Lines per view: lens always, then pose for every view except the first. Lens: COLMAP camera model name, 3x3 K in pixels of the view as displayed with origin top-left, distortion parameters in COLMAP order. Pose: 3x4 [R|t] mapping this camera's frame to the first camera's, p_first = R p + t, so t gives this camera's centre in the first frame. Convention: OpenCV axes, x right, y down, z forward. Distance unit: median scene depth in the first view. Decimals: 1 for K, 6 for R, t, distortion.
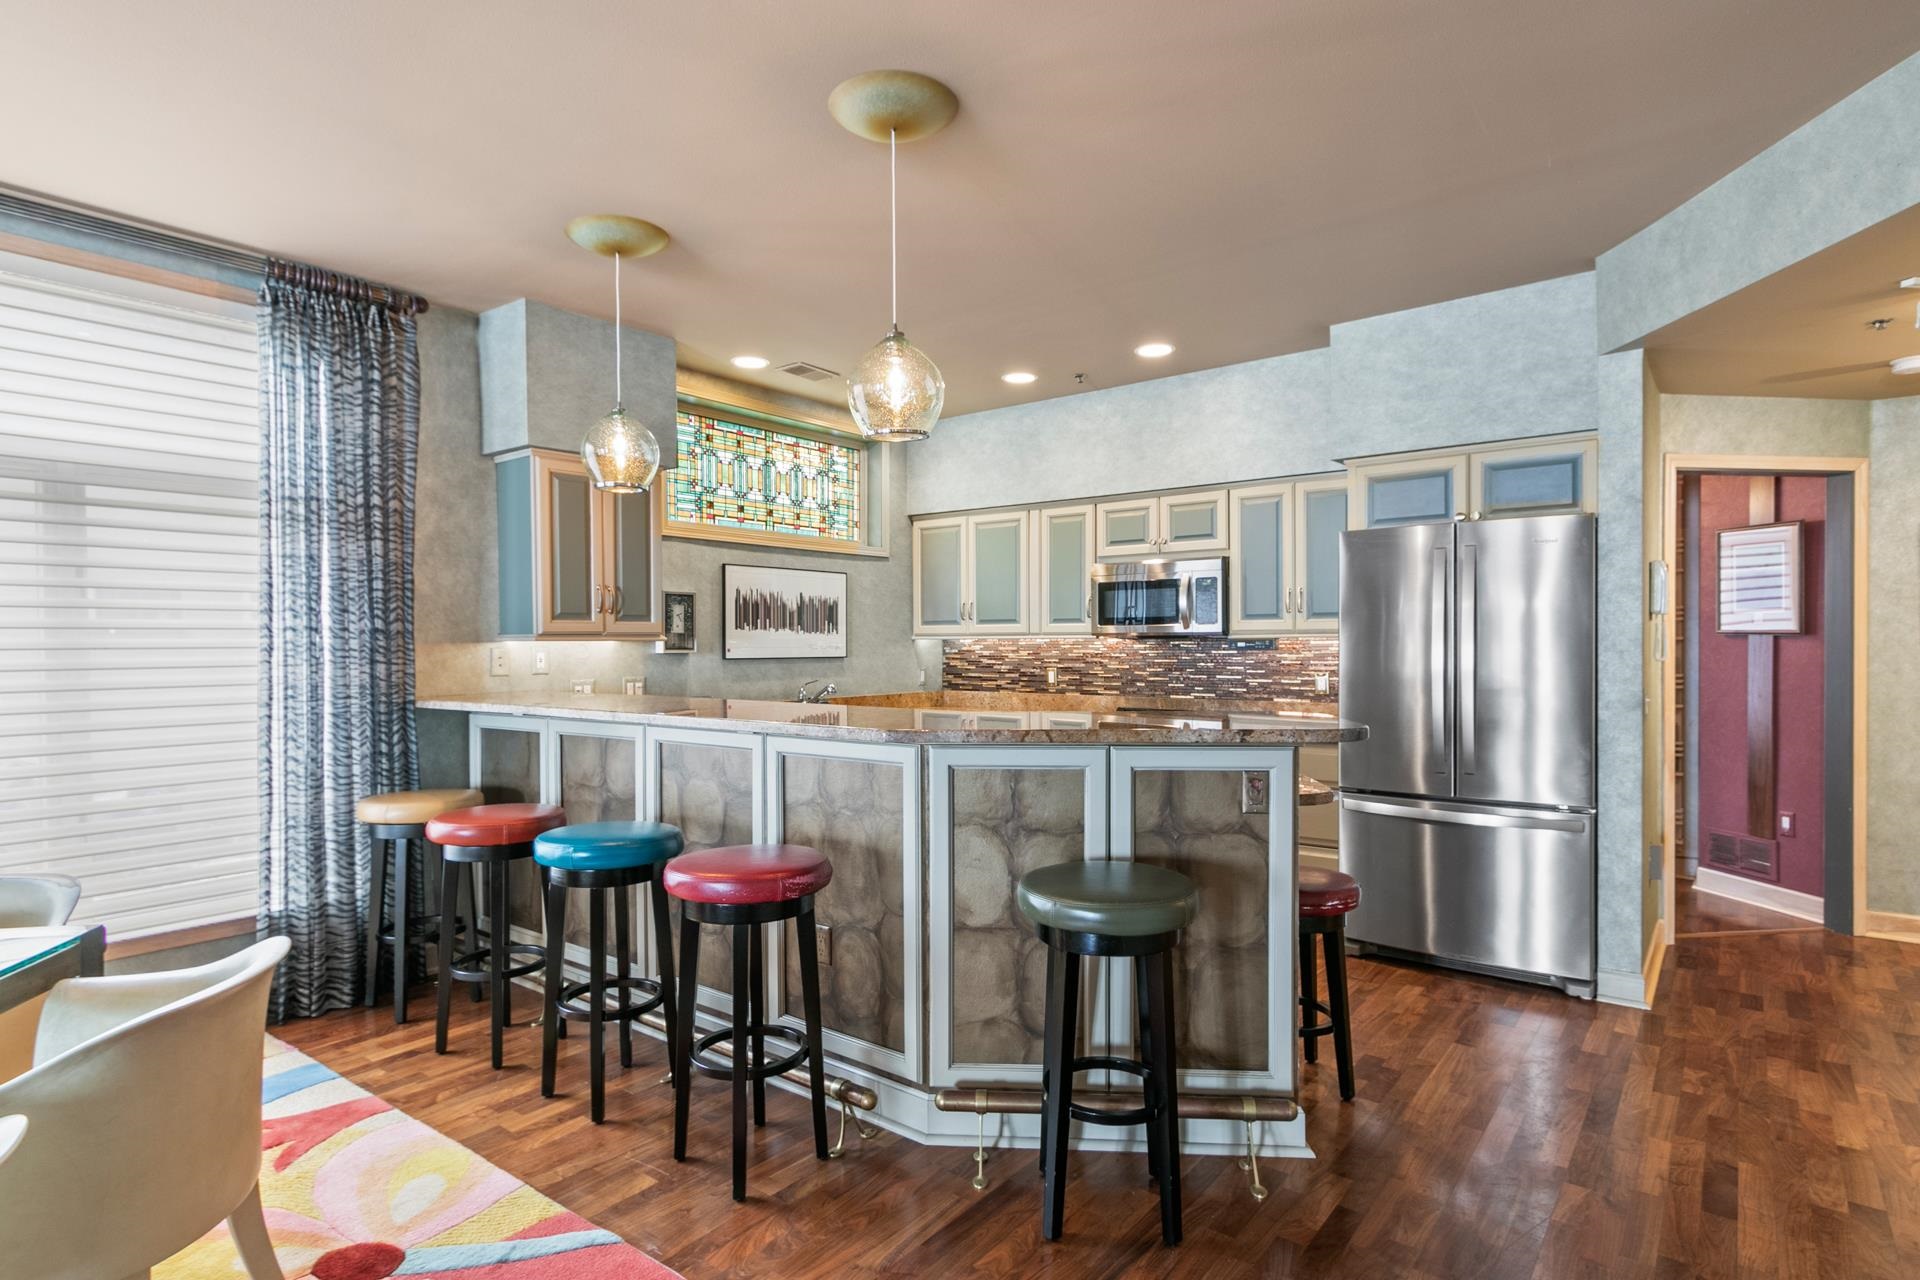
lens RADIAL K [[977.5, 0, 948.9], [0, 977.5, 657.7], [0, 0, 1]] dist [0.004268, 0.000548]
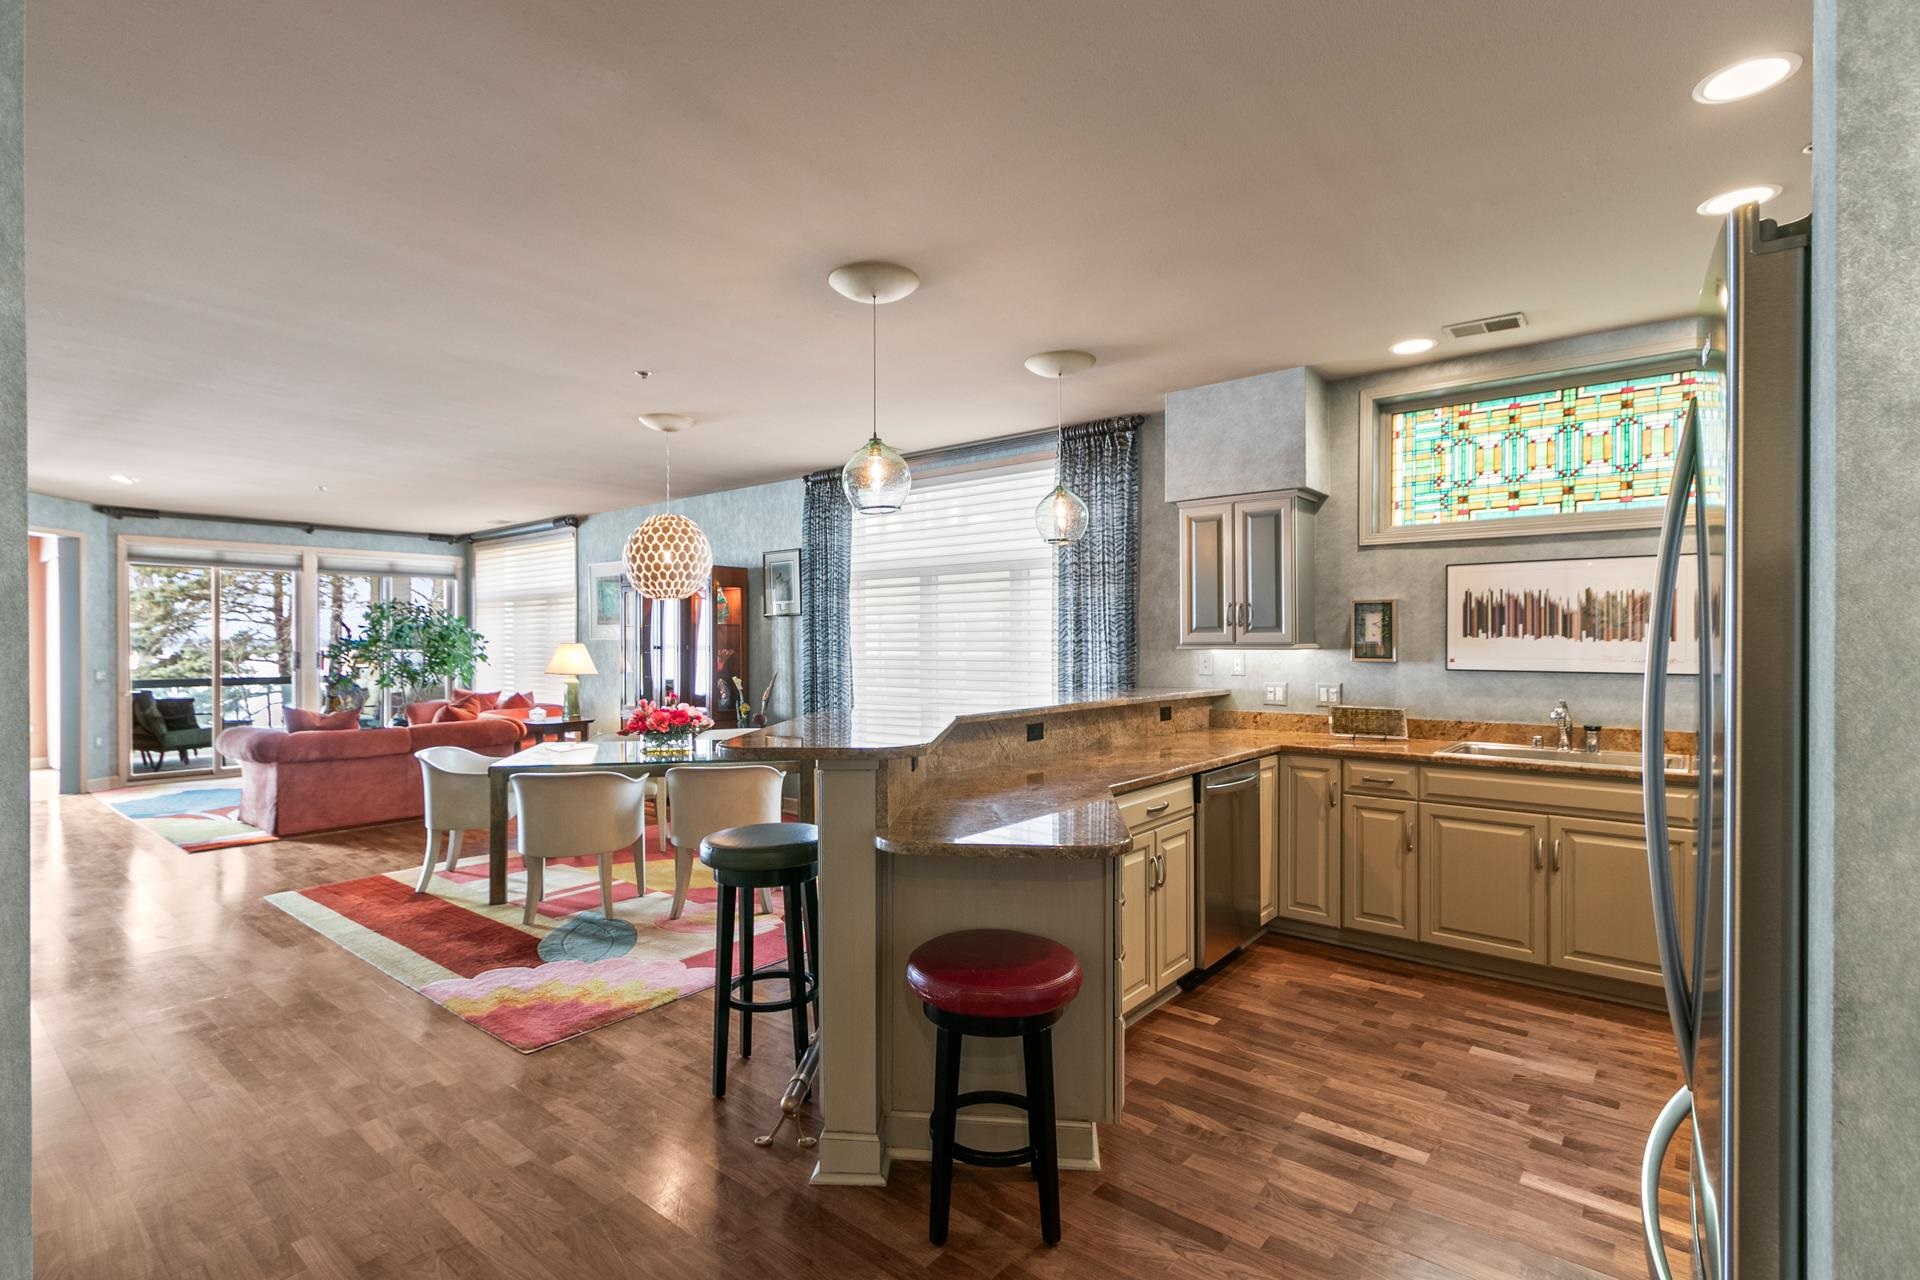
lens RADIAL K [[902.9, 0, 960.2], [0, 902.9, 645.7], [0, 0, 1]] dist [-0.001402, -0.001477]
pose [[-0.007414, 0.009795, -0.999925, 0.745867], [-0.013995, 0.999853, 0.009898, -0.028159], [0.999875, 0.014067, -0.007276, 0.675953]]
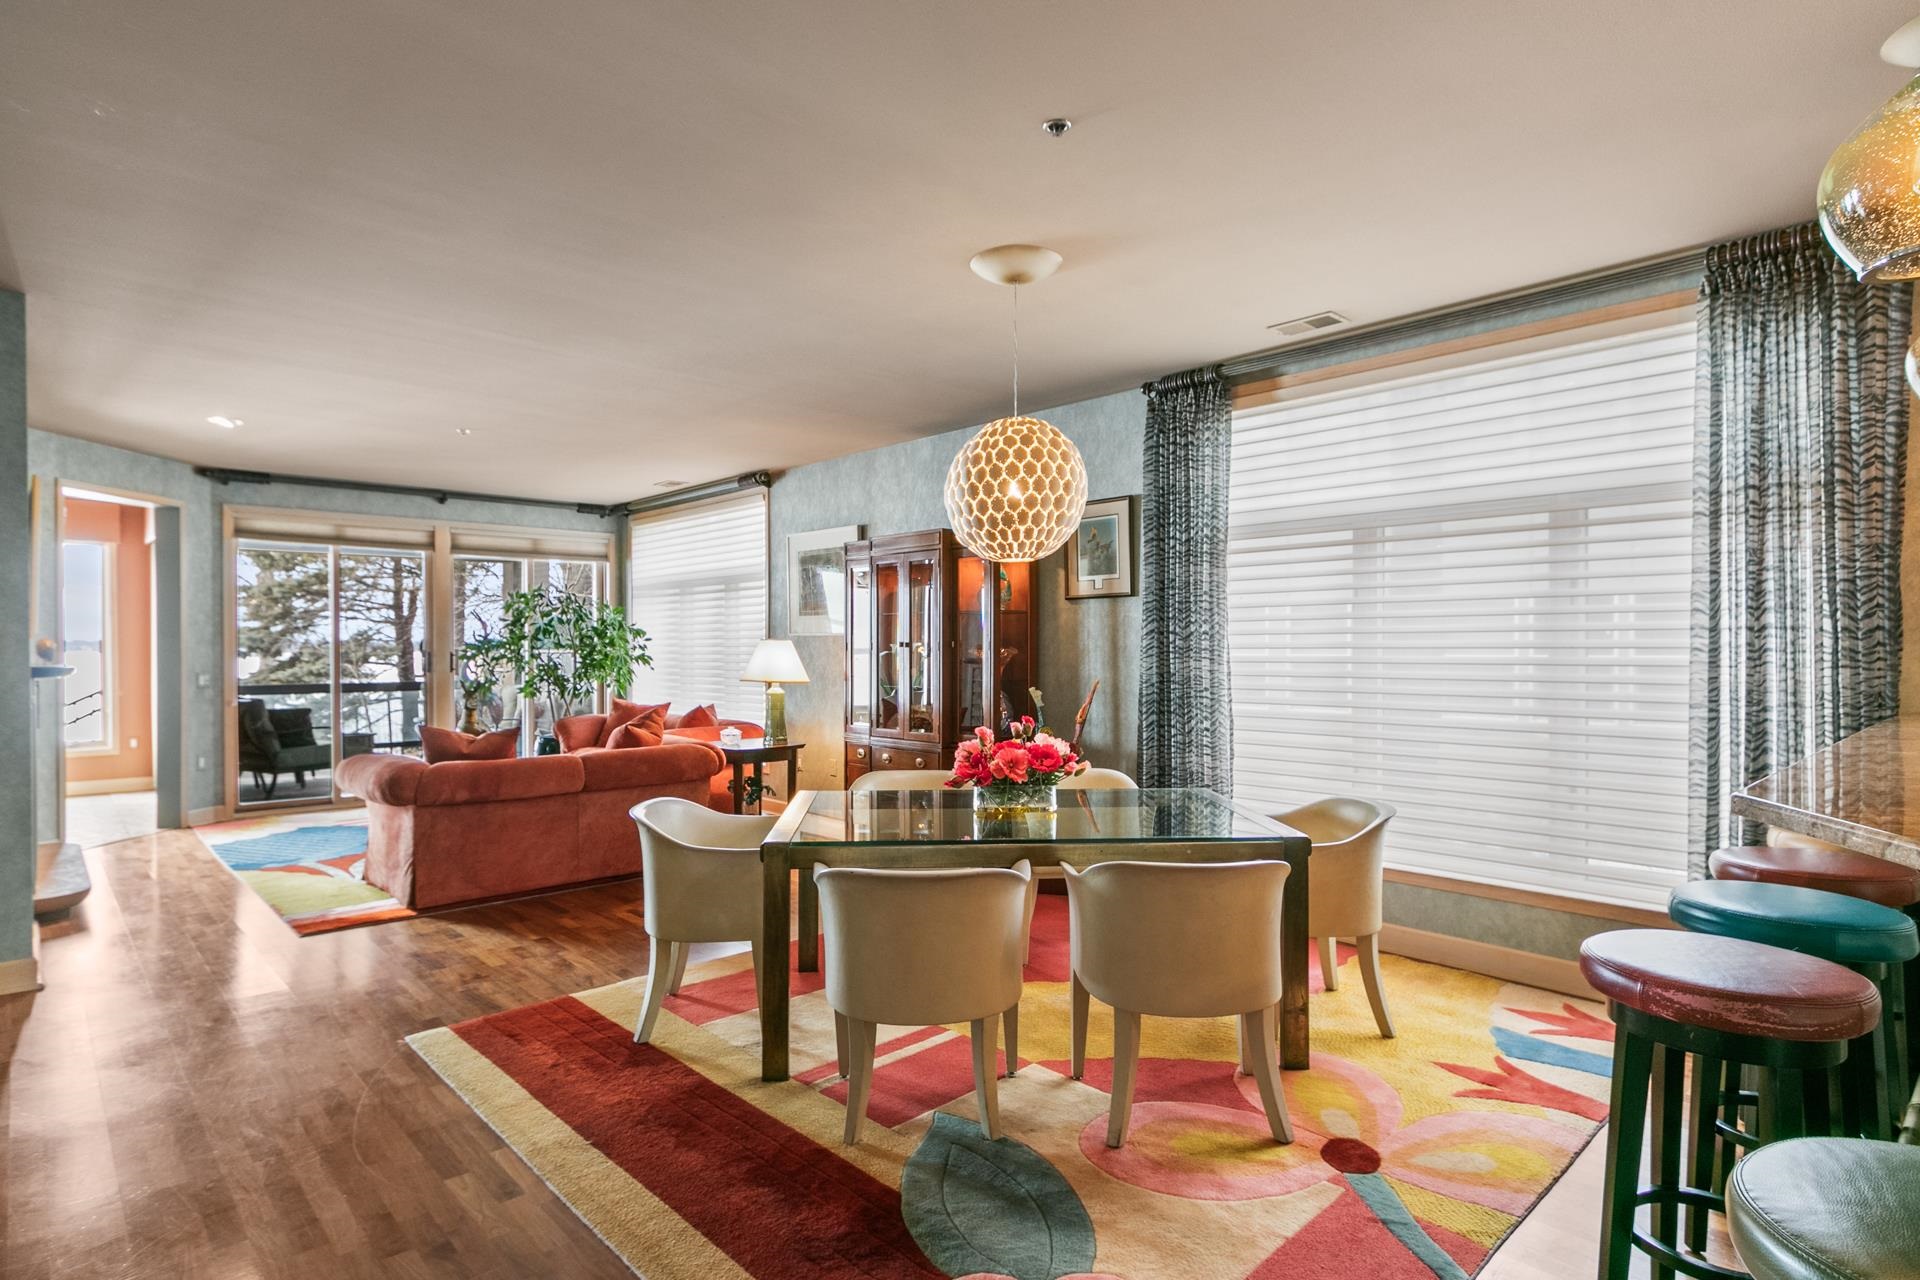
lens RADIAL K [[1006.0, 0, 951.8], [0, 1006.0, 651.0], [0, 0, 1]] dist [0.002291, 0.000223]
pose [[-0.147417, 0.010917, -0.989014, 0.333214], [-0.013609, 0.999822, 0.013065, -0.008722], [0.988981, 0.015386, -0.147242, 0.329927]]
